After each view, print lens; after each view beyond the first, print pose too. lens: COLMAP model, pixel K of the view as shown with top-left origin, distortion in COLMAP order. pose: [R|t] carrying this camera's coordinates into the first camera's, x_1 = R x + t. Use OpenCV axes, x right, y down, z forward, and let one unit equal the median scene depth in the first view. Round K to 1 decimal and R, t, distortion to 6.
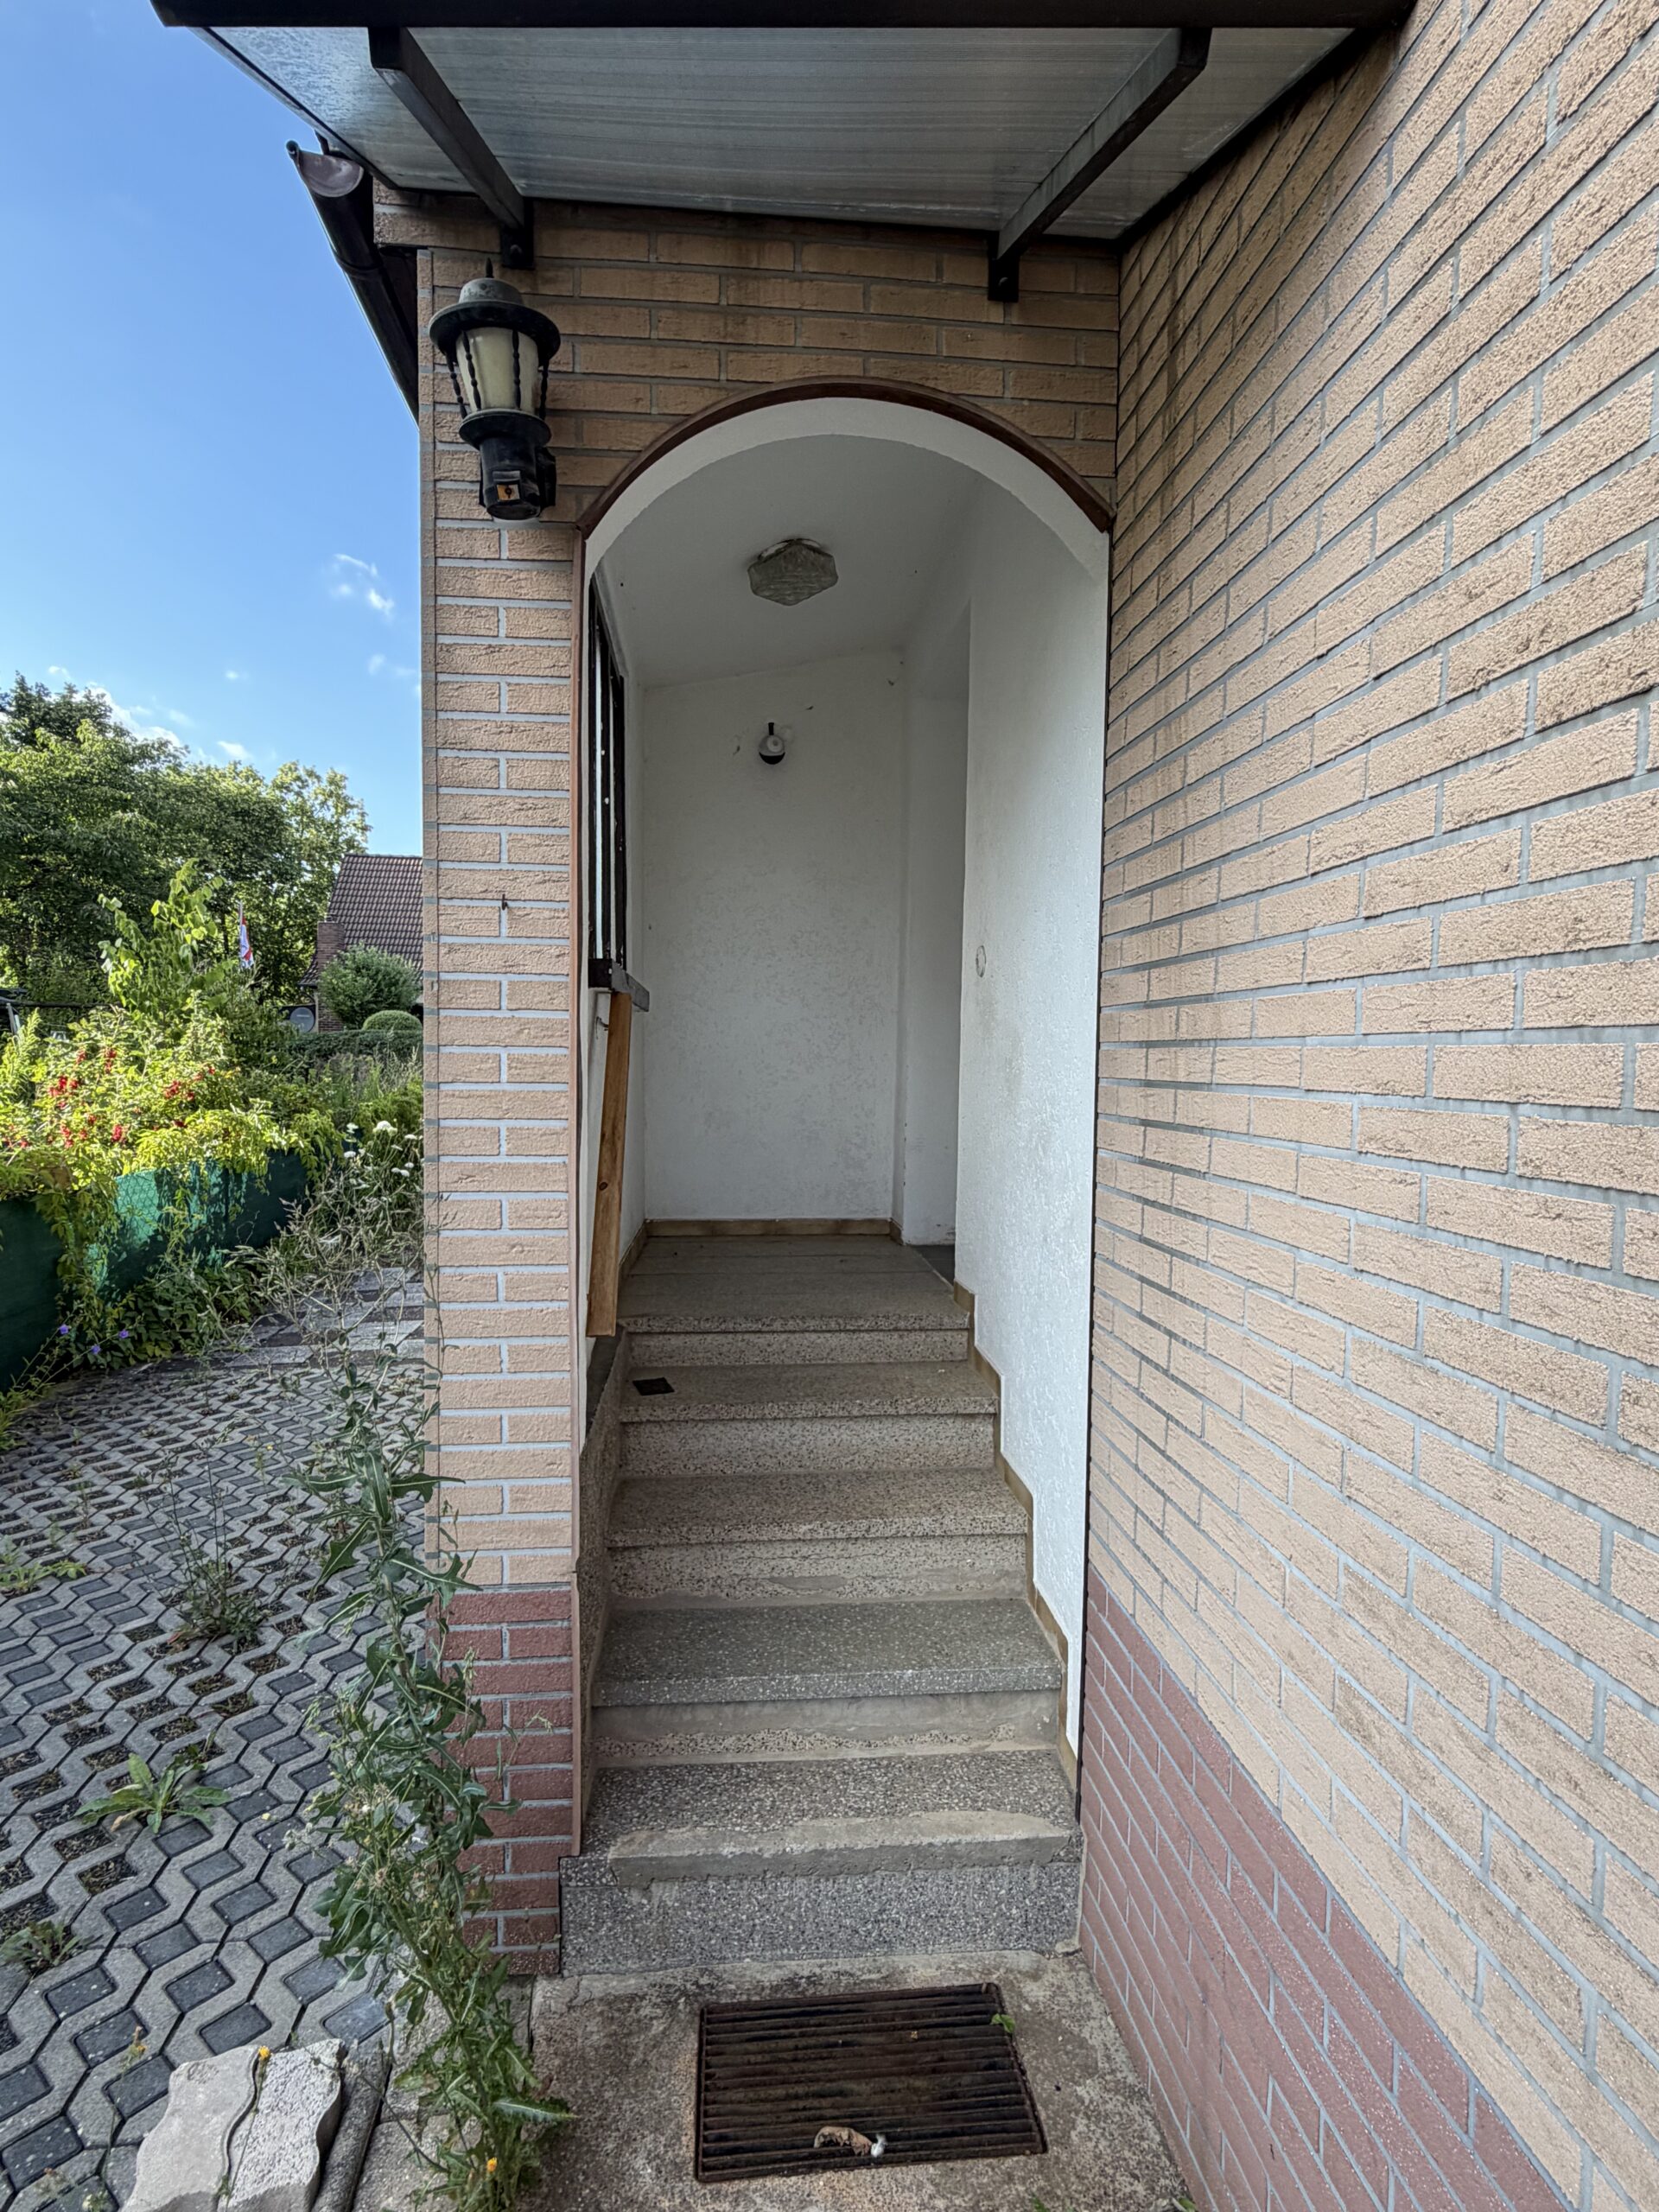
lens RADIAL K [[1144.4, 0, 825.3], [0, 1144.4, 1113.5], [0, 0, 1]] dist [0.004990, 0.000036]
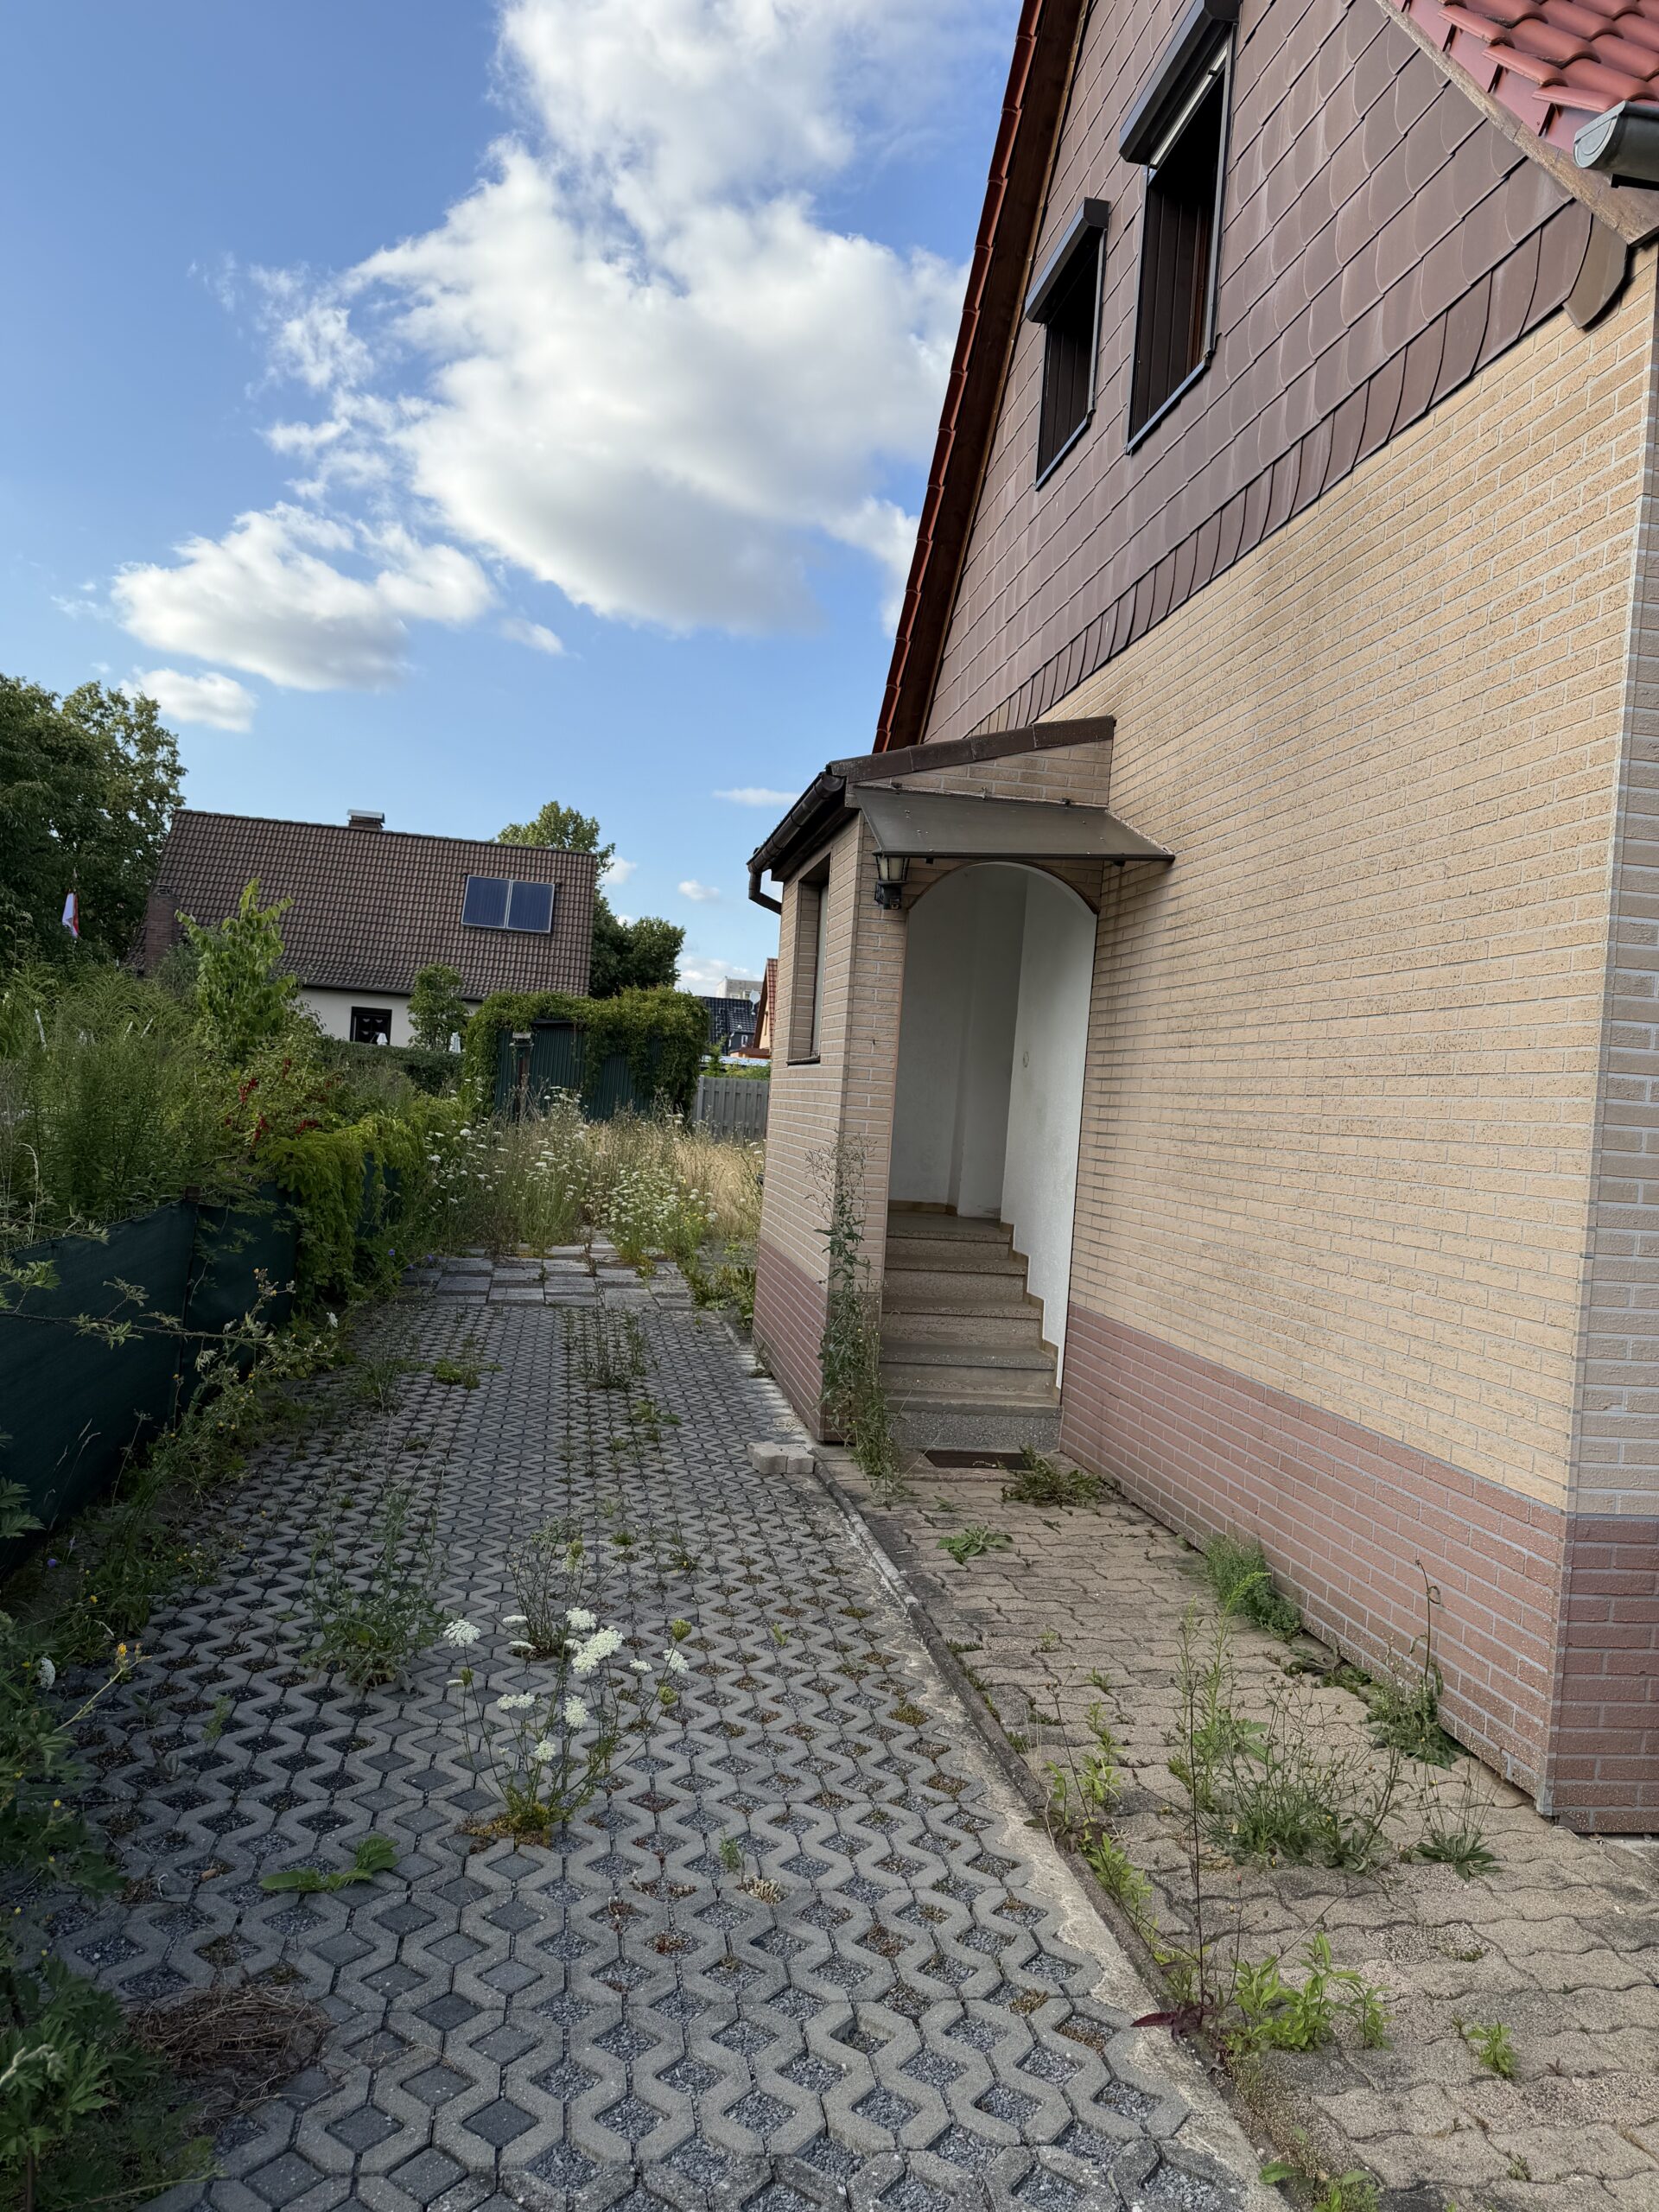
lens RADIAL K [[1550.4, 0, 818.8], [0, 1550.4, 1093.3], [0, 0, 1]] dist [0.049253, -0.061814]
pose [[0.995576, 0.059651, 0.072594, -0.354350], [-0.055925, 0.997063, -0.052320, 0.075864], [-0.075502, 0.048029, 0.995988, -1.421867]]
